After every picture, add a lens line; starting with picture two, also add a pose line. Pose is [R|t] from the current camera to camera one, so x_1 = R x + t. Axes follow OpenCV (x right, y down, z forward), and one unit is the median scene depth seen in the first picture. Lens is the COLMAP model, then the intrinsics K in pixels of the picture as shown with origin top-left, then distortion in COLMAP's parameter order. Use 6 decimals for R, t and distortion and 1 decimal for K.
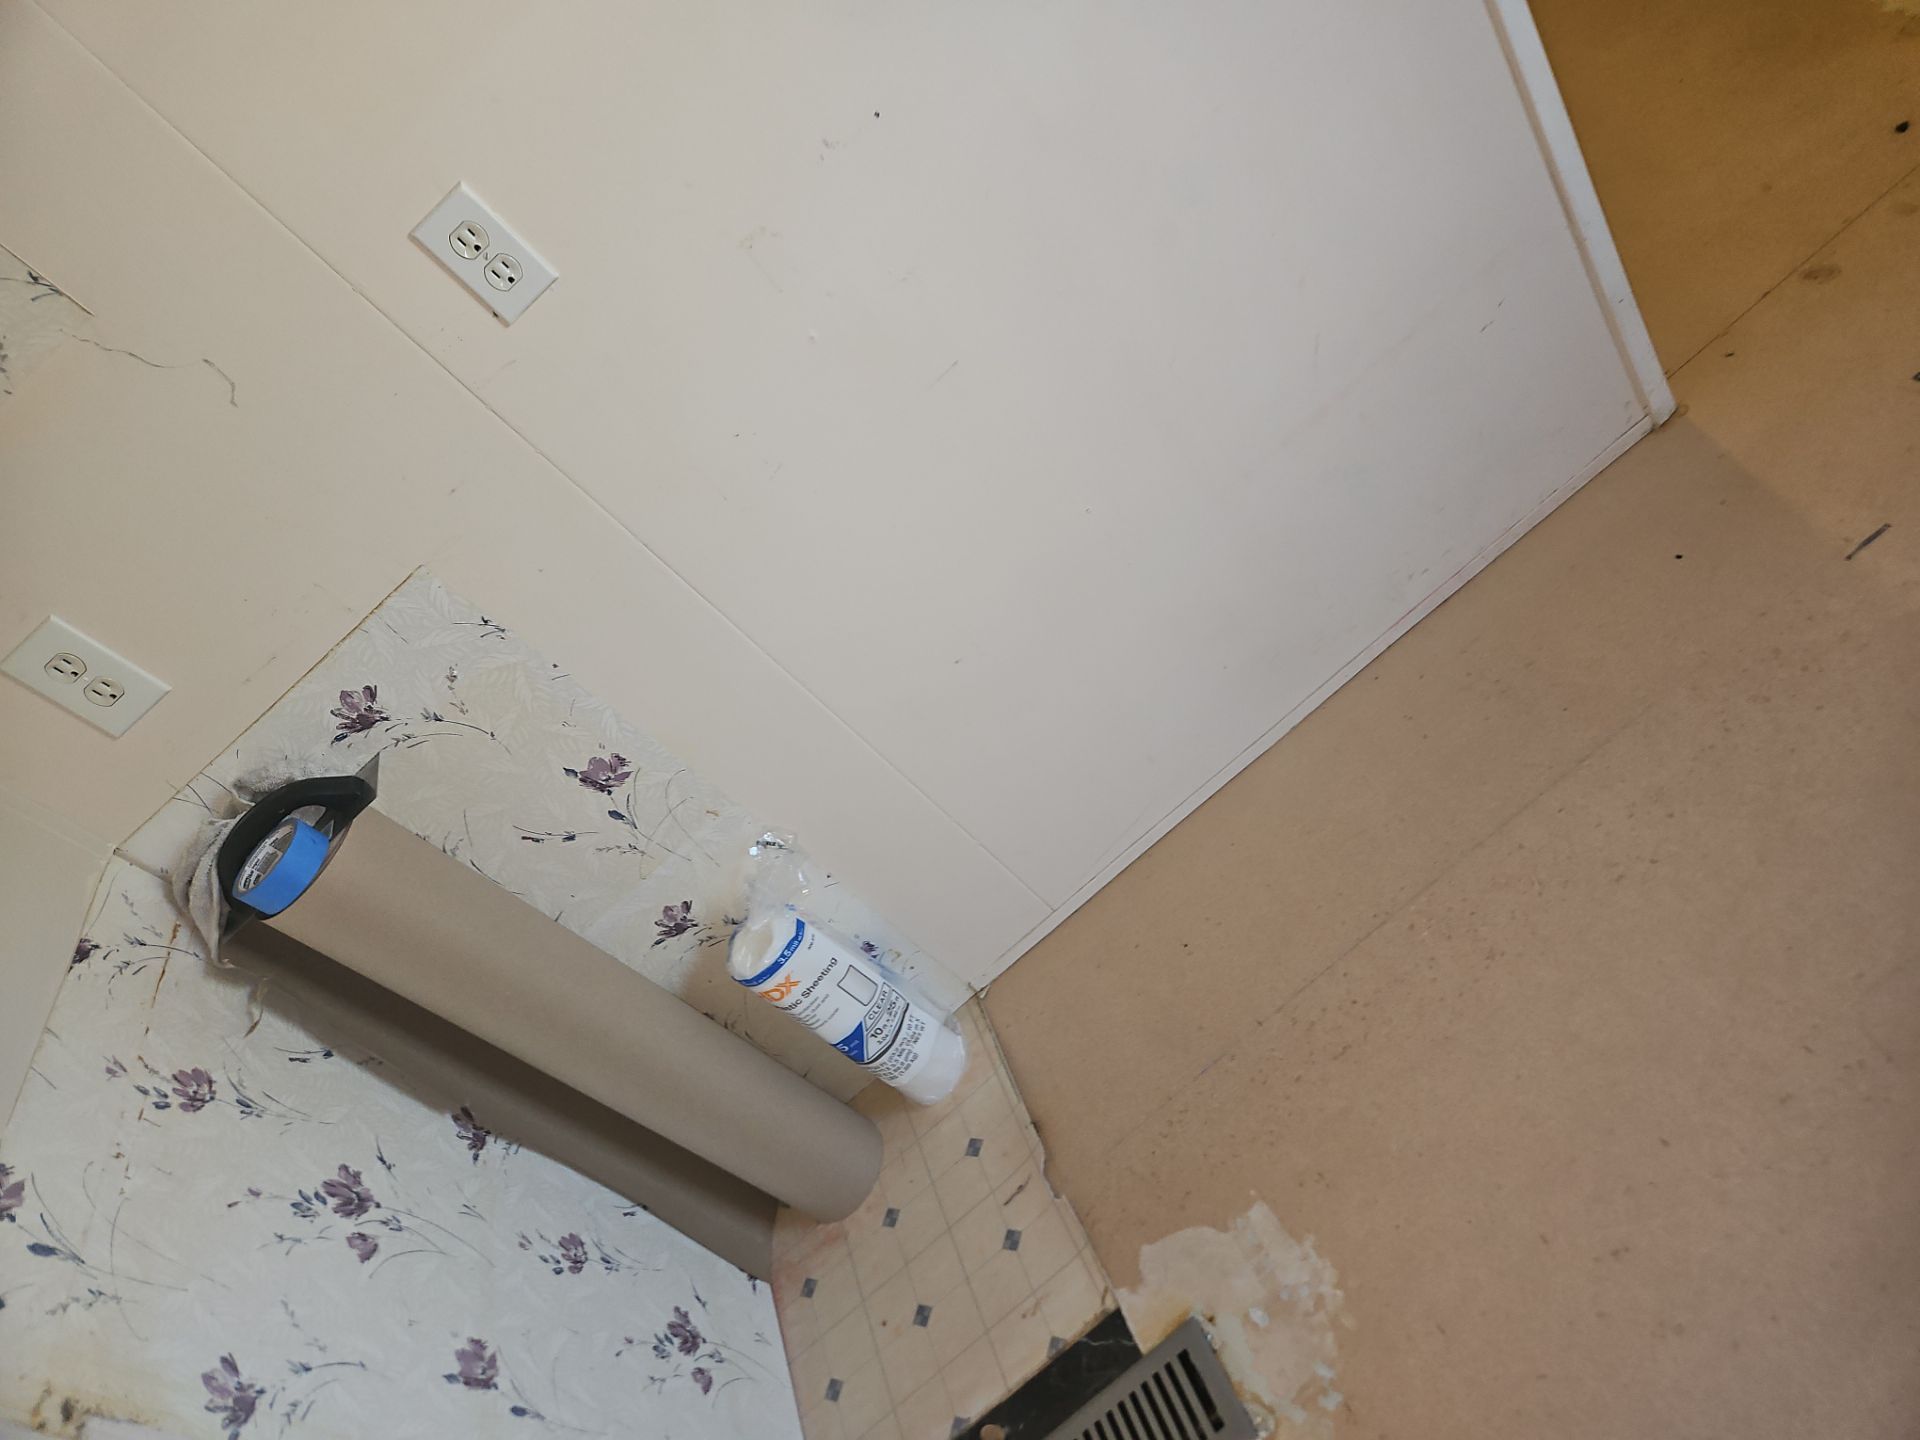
lens RADIAL K [[1281.2, 0, 972.7], [0, 1281.2, 689.6], [0, 0, 1]] dist [0.056347, -0.030631]
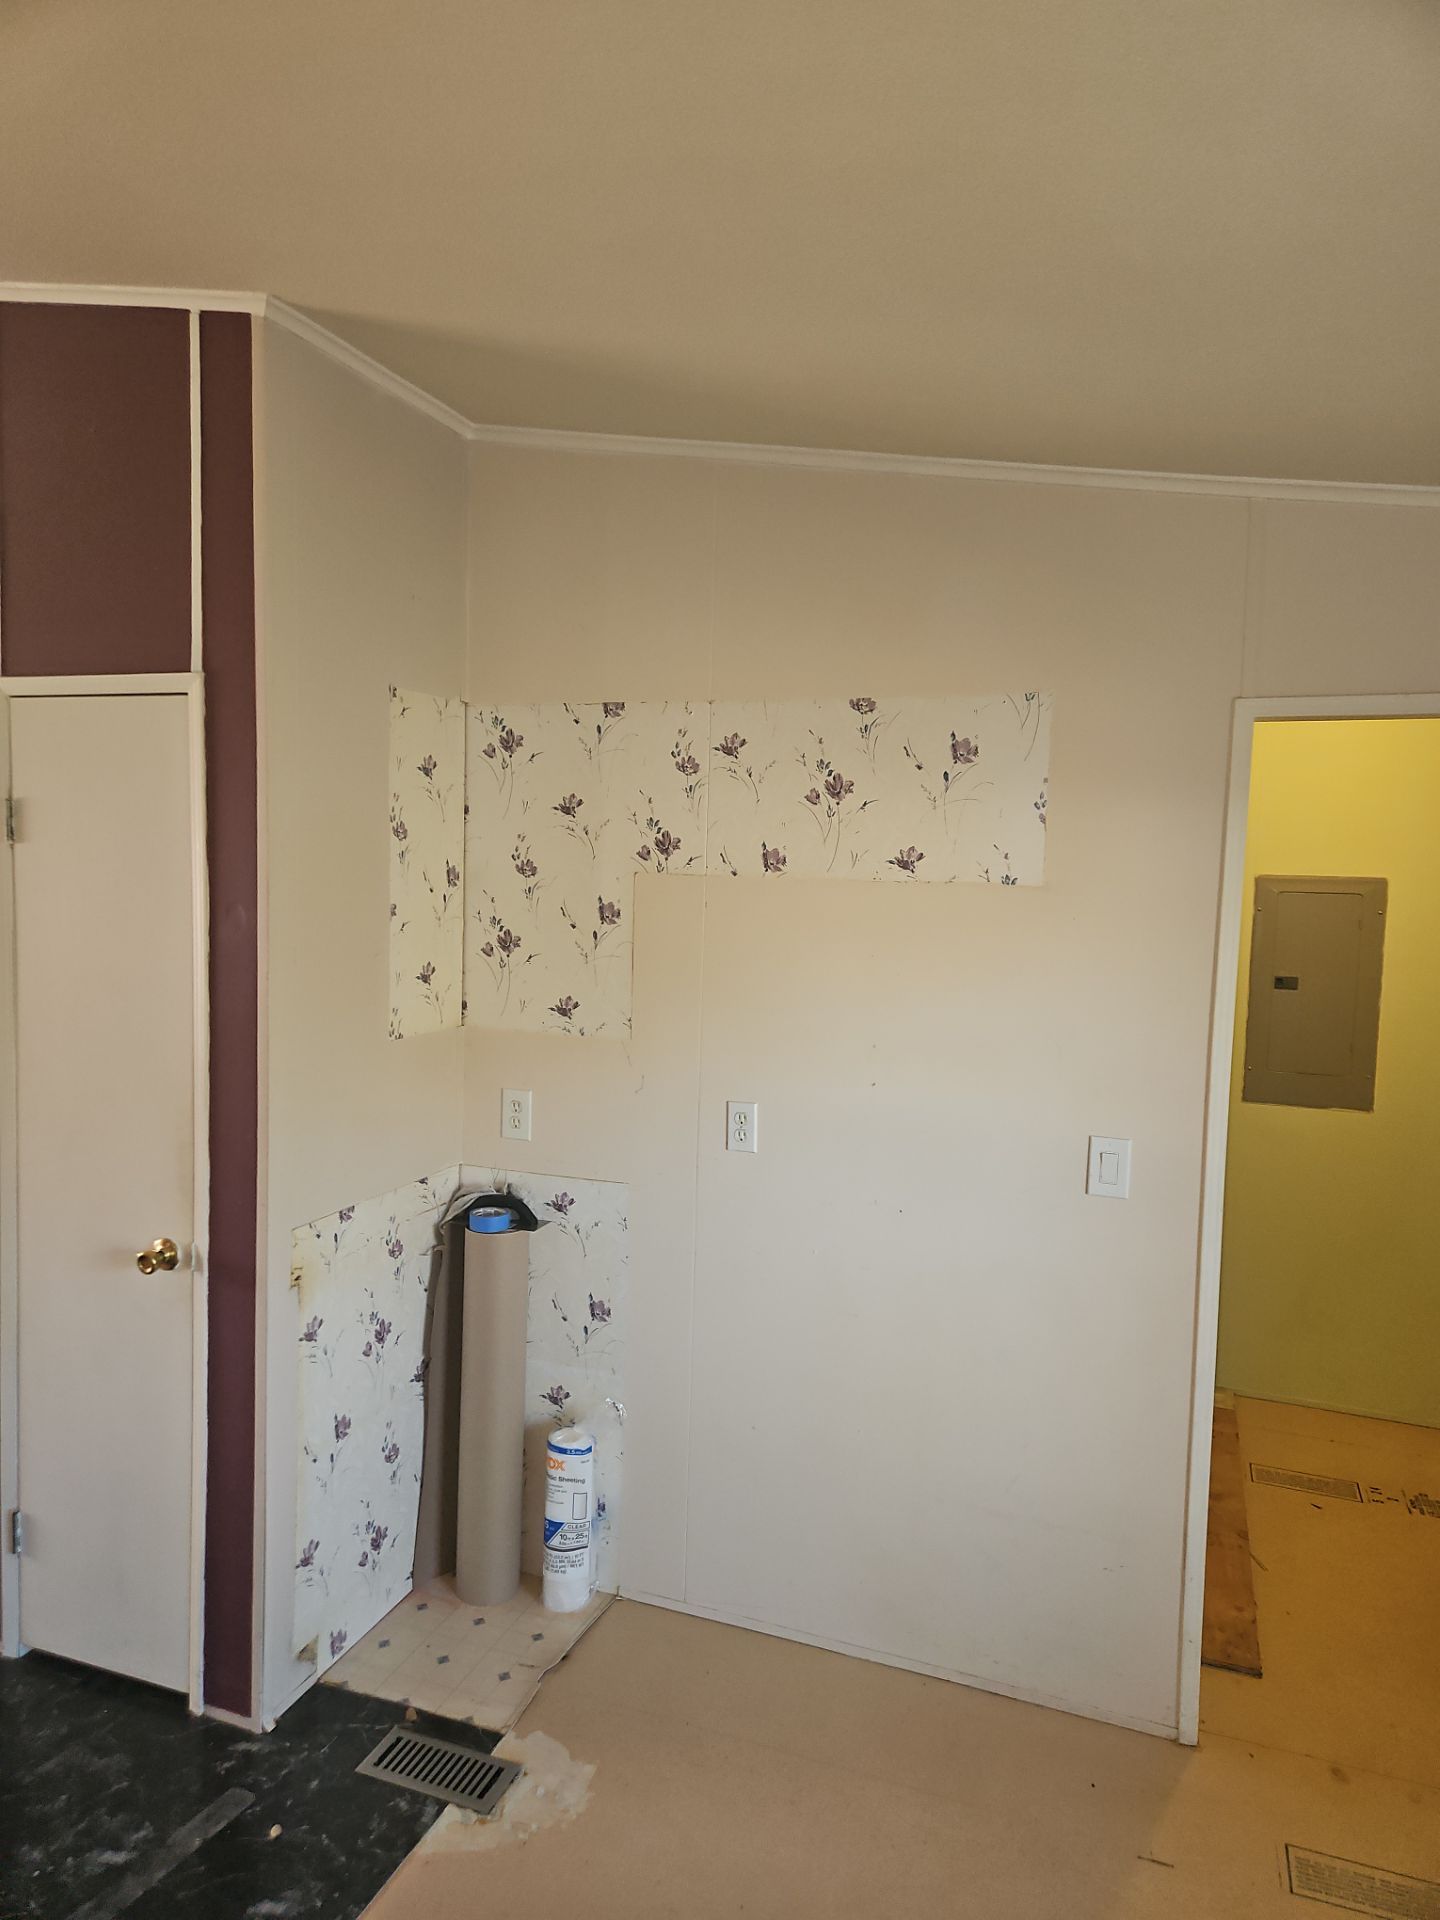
lens RADIAL K [[1281.2, 0, 721.0], [0, 1281.2, 959.4], [0, 0, 1]] dist [0.056347, -0.030631]
pose [[0.577585, 0.634425, -0.513713, 0.505575], [-0.797605, 0.572597, -0.189630, -0.019941], [0.173845, 0.519267, 0.836744, -0.931068]]
